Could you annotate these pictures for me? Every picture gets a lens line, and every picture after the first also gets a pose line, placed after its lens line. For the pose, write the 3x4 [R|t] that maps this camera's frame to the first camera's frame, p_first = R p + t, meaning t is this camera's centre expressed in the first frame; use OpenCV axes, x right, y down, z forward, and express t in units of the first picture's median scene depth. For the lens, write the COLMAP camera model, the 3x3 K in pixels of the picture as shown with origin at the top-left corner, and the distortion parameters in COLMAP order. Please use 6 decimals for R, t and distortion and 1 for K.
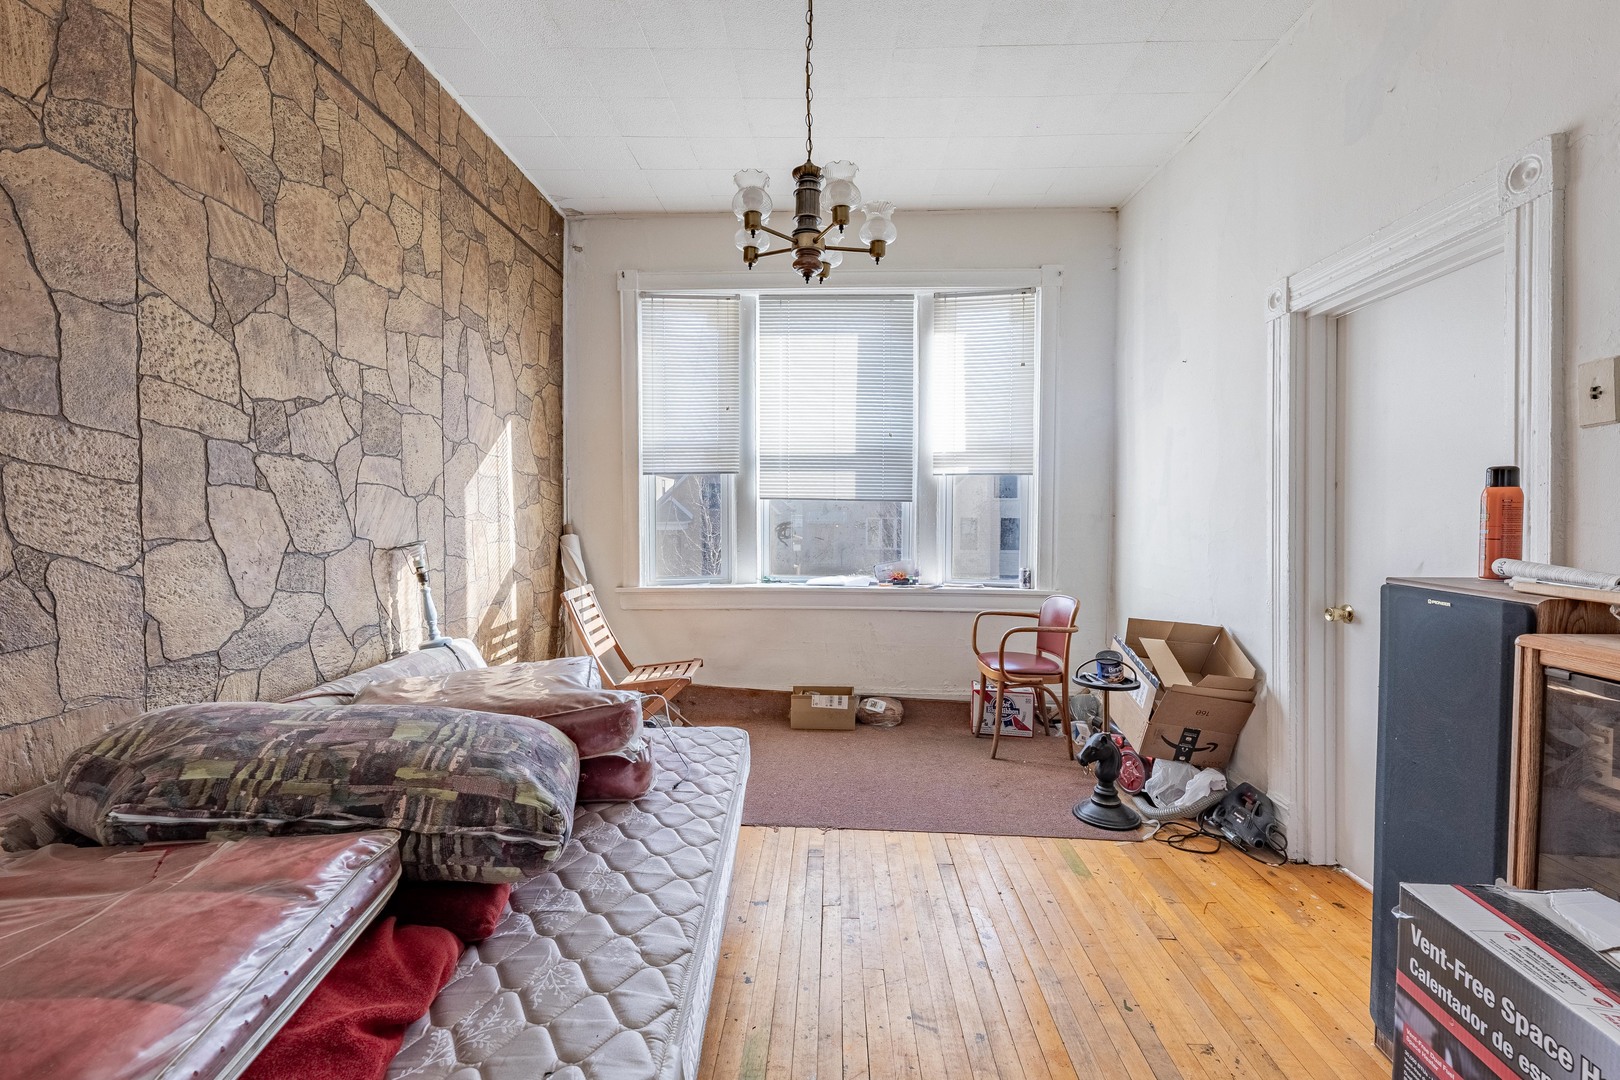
lens RADIAL K [[645.3, 0, 812.8], [0, 645.3, 515.1], [0, 0, 1]] dist [0.001964, 0.000144]
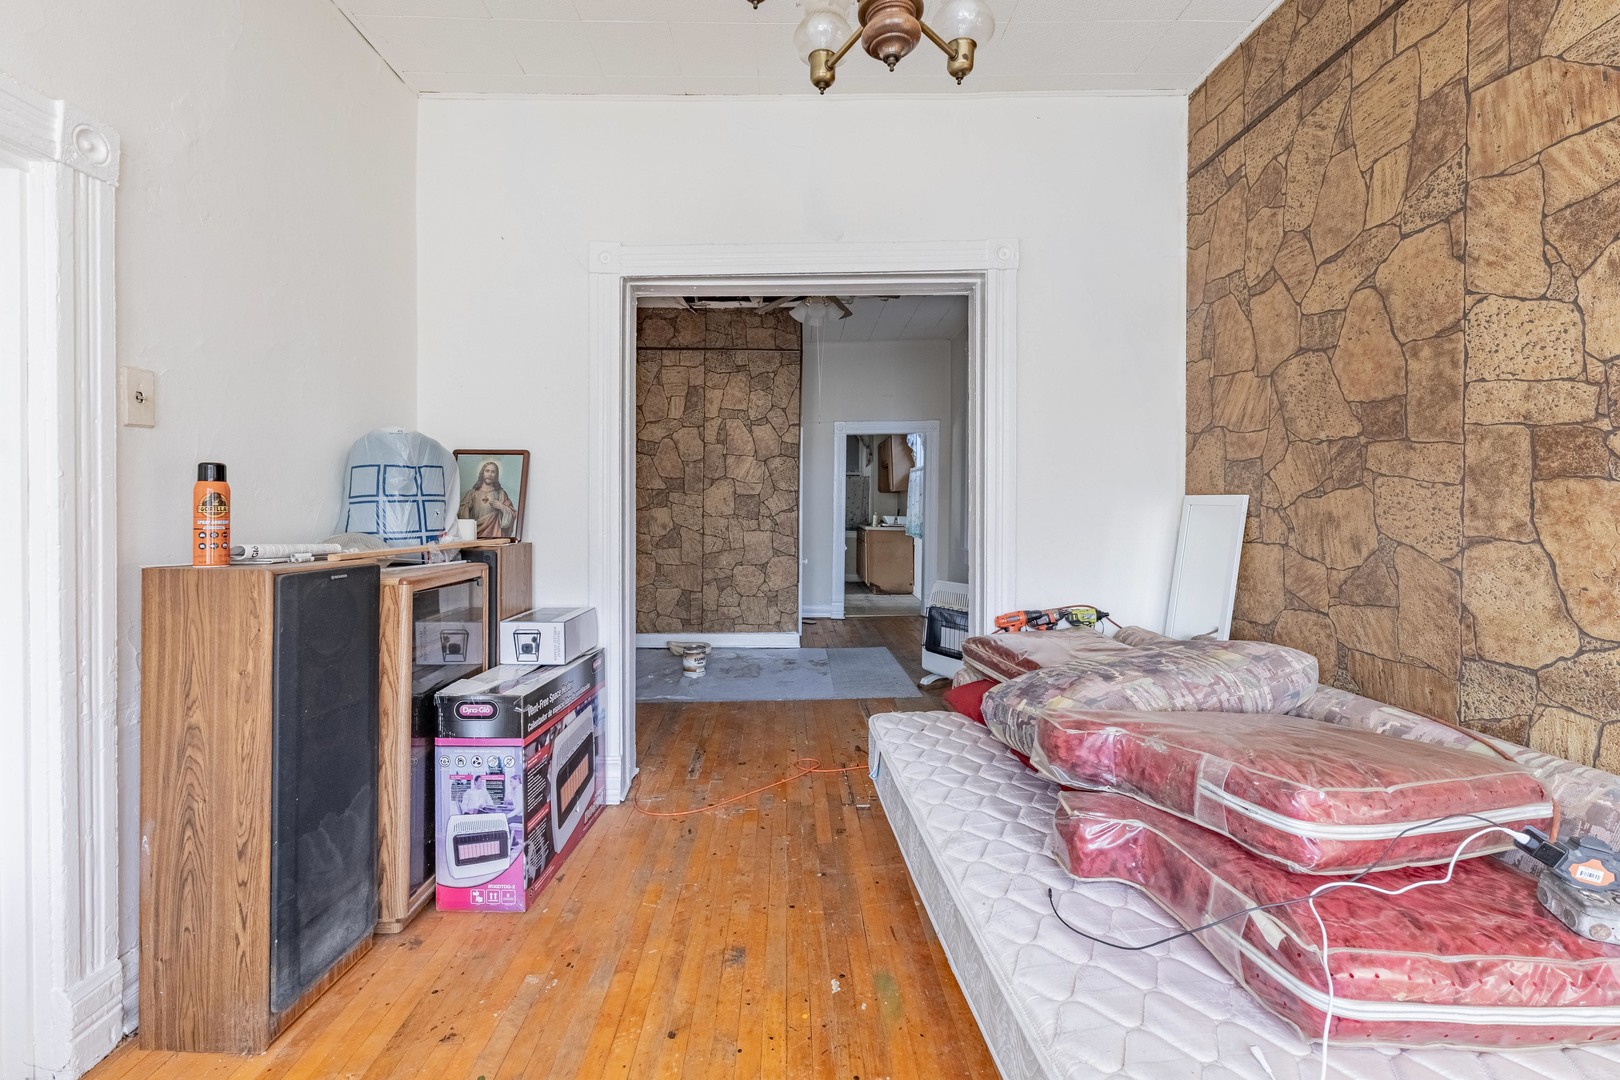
lens RADIAL K [[645.3, 0, 812.8], [0, 645.3, 515.1], [0, 0, 1]] dist [0.001964, 0.000144]
pose [[-0.997248, -0.005138, -0.073956, 0.073882], [-0.006108, 0.999898, 0.012898, -0.002796], [0.073882, 0.013314, -0.997178, 1.180046]]
